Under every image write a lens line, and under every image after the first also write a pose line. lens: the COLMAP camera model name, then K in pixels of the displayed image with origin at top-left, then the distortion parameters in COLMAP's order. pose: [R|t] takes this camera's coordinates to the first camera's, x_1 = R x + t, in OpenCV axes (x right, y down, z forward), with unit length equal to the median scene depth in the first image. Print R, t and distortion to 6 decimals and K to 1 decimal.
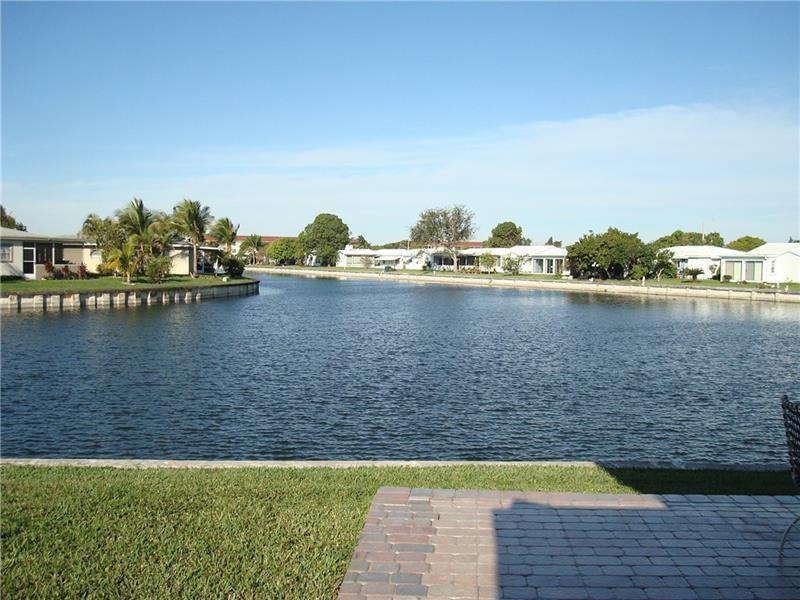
lens RADIAL K [[830.6, 0, 418.0], [0, 830.6, 298.3], [0, 0, 1]] dist [-0.022348, -0.207234]
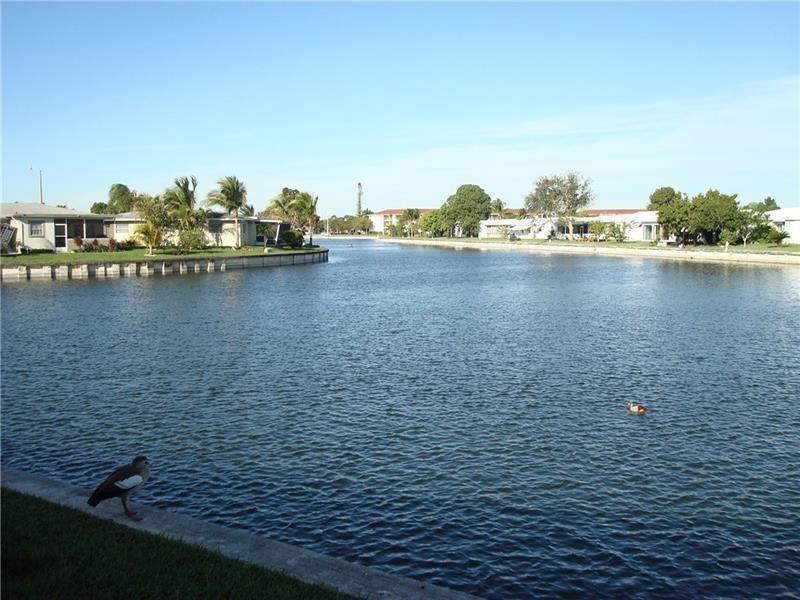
lens RADIAL K [[830.6, 0, 418.0], [0, 830.6, 298.3], [0, 0, 1]] dist [-0.022348, -0.207234]
pose [[0.967495, 0.000599, -0.252890, 0.155567], [0.007917, 0.999435, 0.032656, 0.003737], [0.252767, -0.033597, 0.966944, 0.019766]]
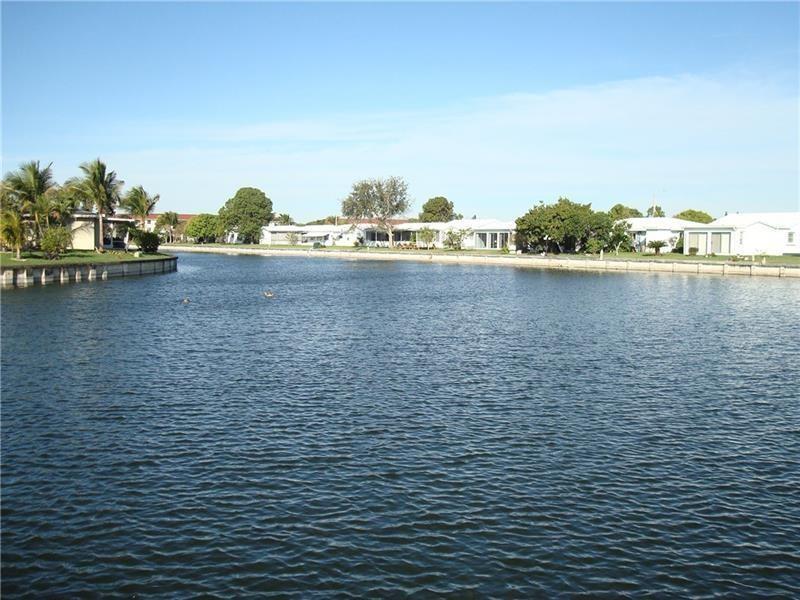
lens RADIAL K [[830.6, 0, 418.0], [0, 830.6, 298.3], [0, 0, 1]] dist [-0.022348, -0.207234]
pose [[0.995449, -0.011389, 0.094615, -0.018102], [0.009074, 0.999650, 0.024868, 0.002592], [-0.094865, -0.023897, 0.995203, 0.087835]]
